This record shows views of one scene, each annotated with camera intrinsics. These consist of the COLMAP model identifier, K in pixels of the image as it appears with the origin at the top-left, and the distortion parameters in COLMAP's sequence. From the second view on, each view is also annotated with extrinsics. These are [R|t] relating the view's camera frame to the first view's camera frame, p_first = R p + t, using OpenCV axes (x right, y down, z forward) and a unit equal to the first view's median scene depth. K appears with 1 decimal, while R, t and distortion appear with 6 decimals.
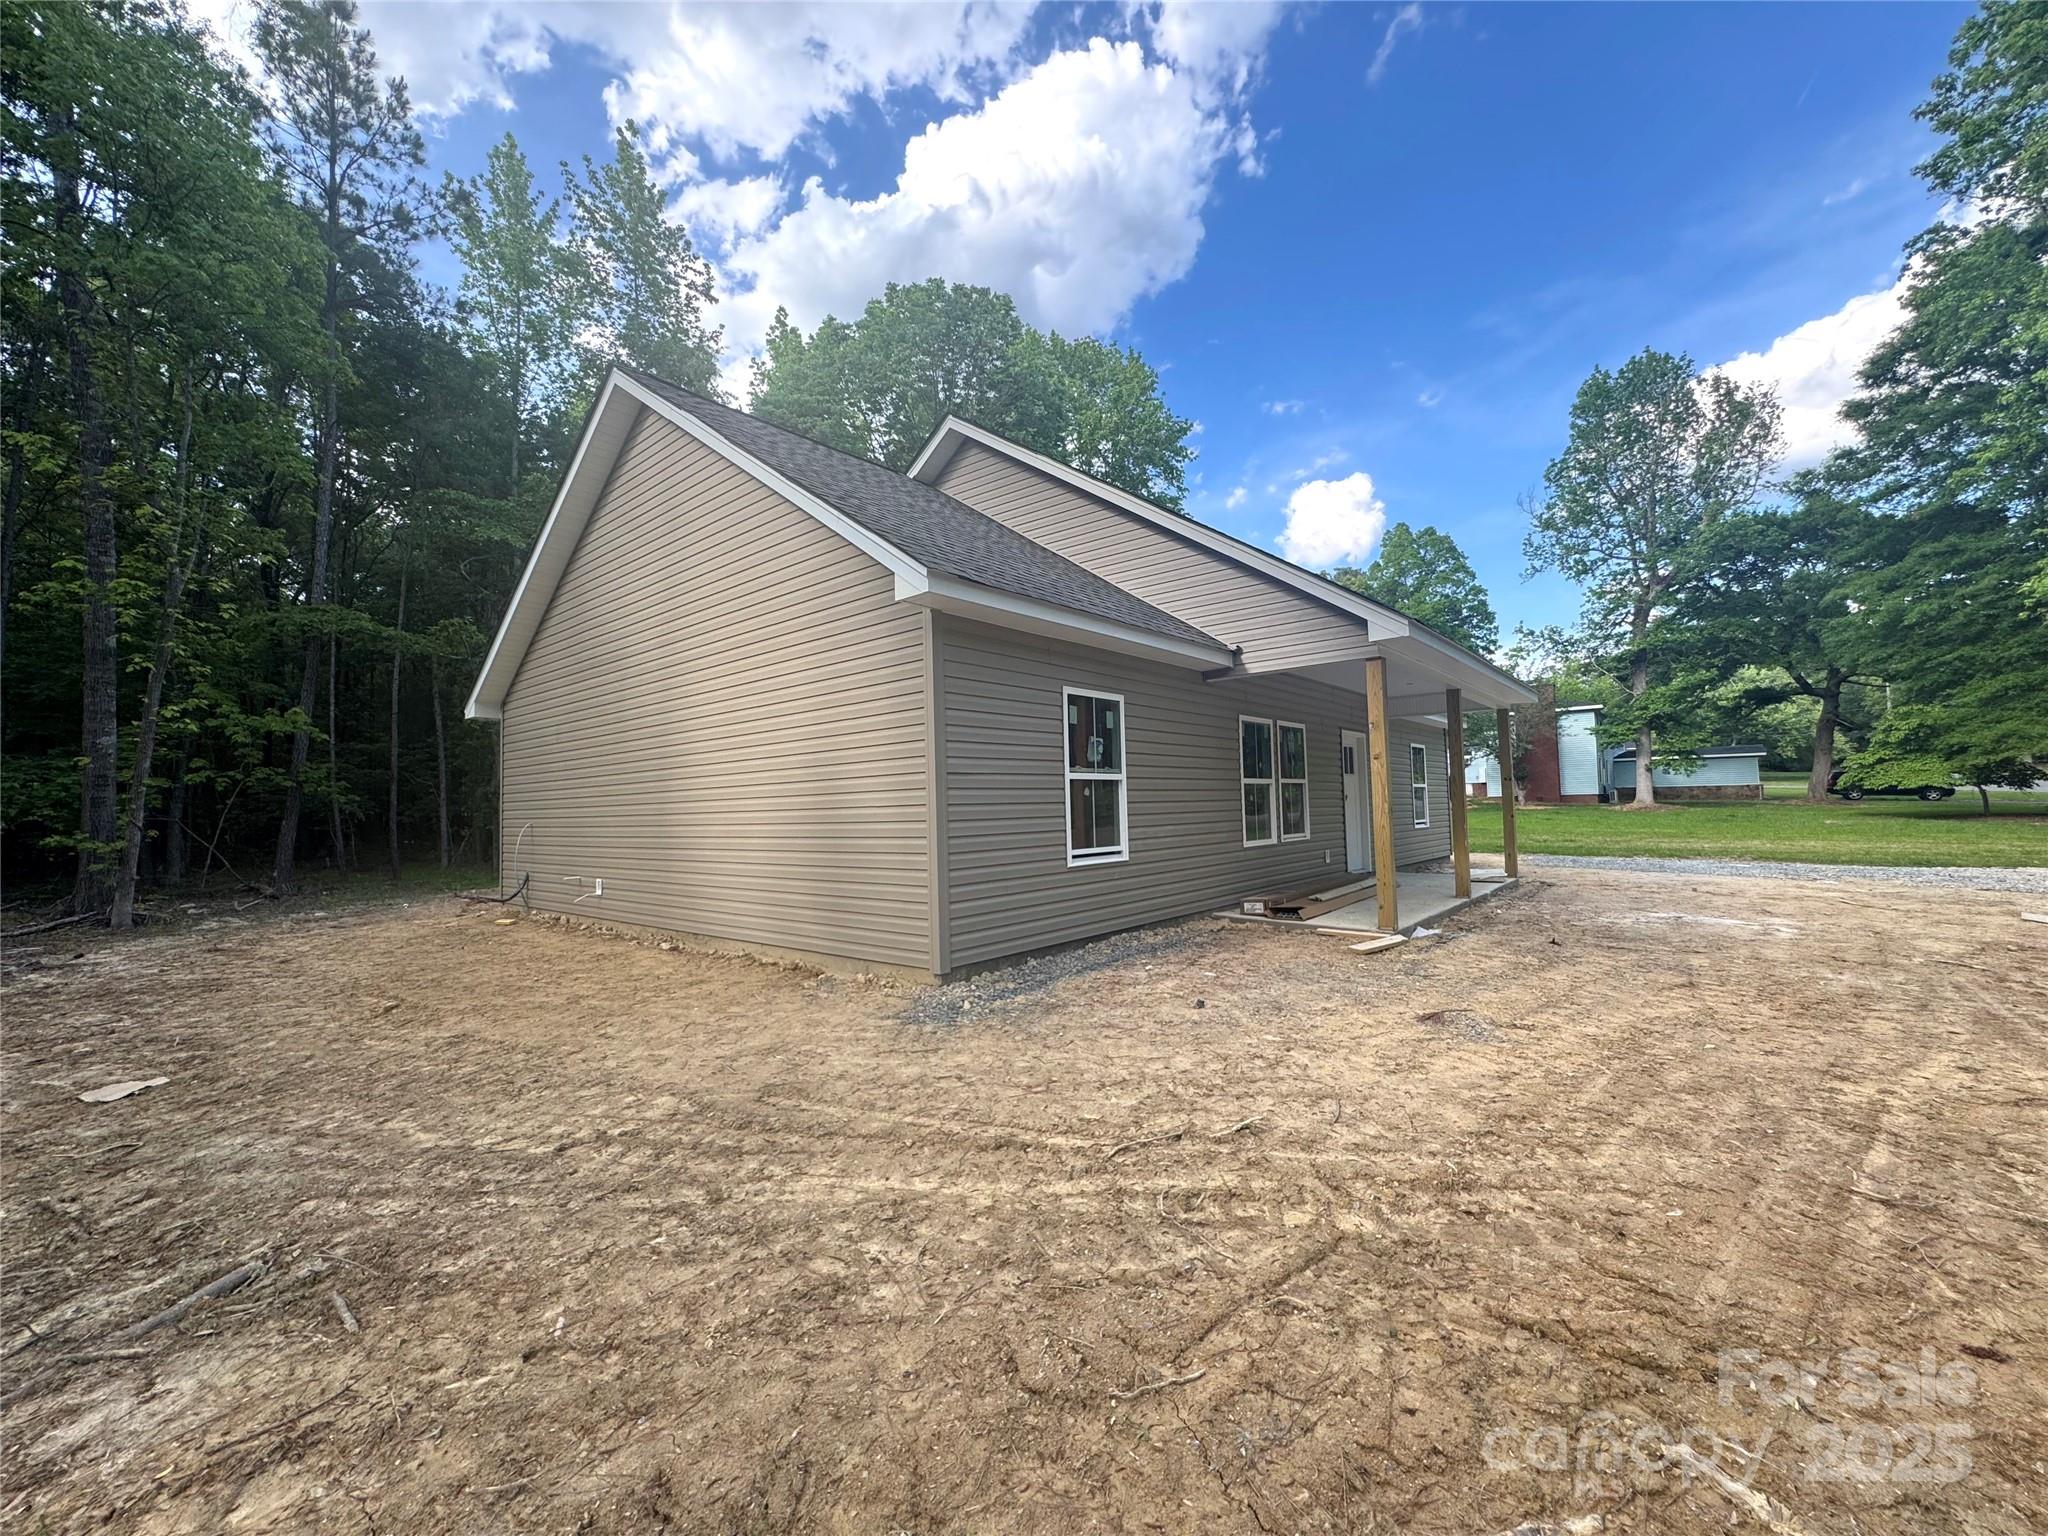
lens RADIAL K [[816.0, 0, 1030.1], [0, 816.0, 769.0], [0, 0, 1]] dist [0.003125, 0.000111]
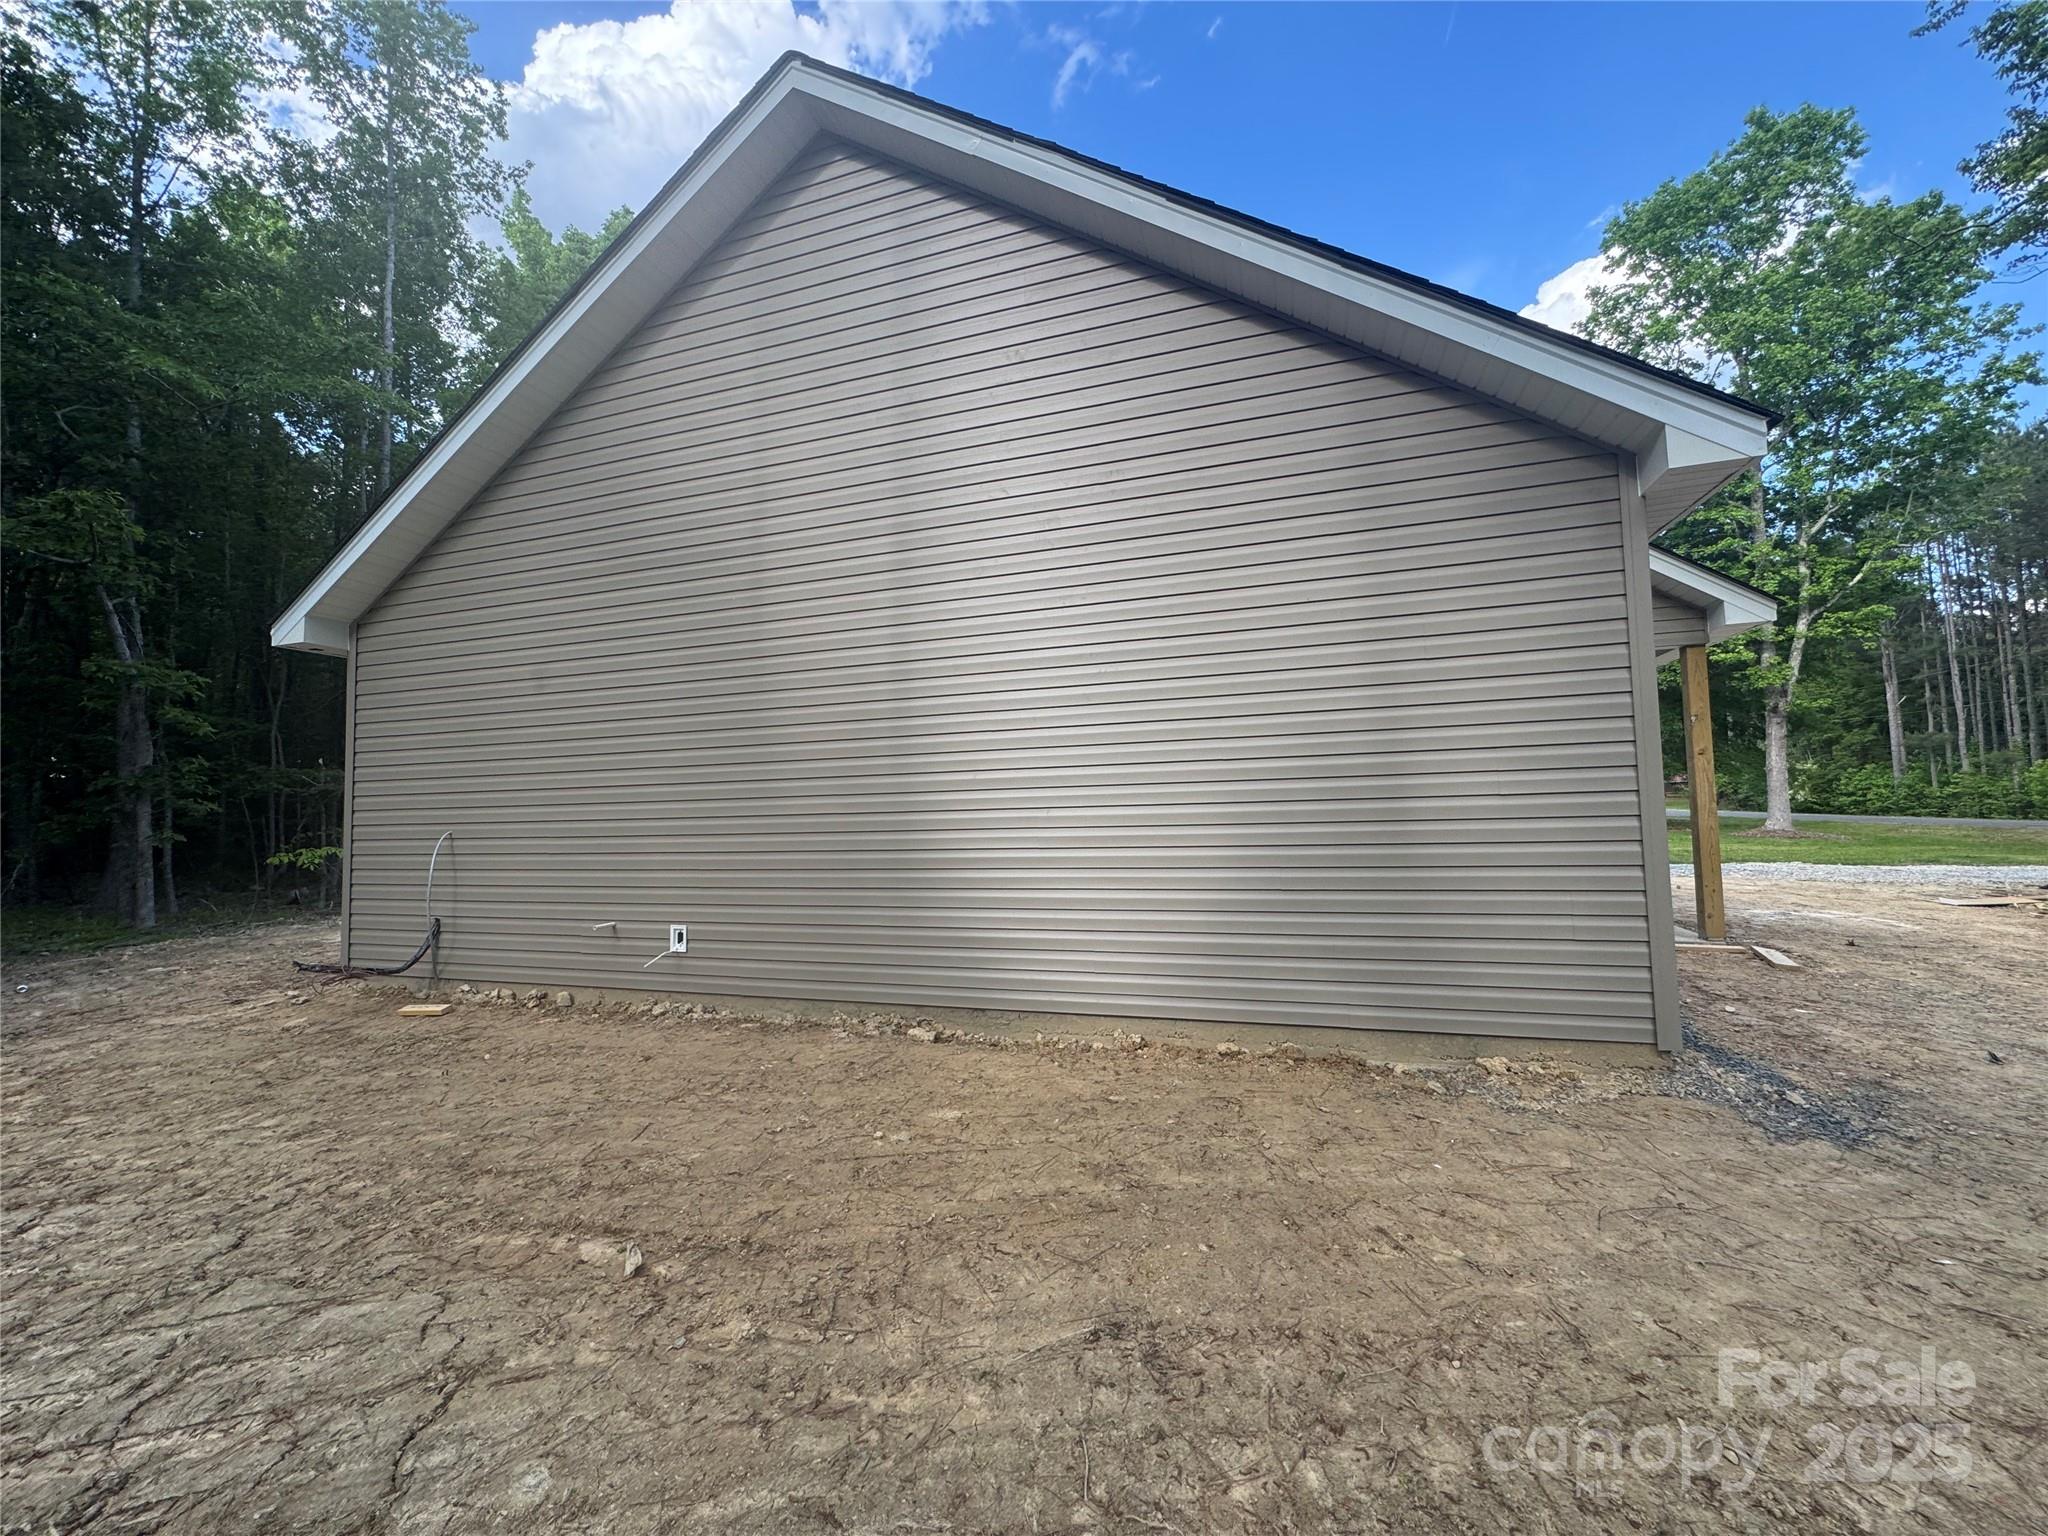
lens RADIAL K [[816.0, 0, 1030.1], [0, 816.0, 769.0], [0, 0, 1]] dist [0.003125, 0.000111]
pose [[0.928331, 0.024032, 0.370978, -0.447499], [-0.016254, 0.999578, -0.024078, 0.028798], [-0.371400, 0.016322, 0.928330, 0.316430]]
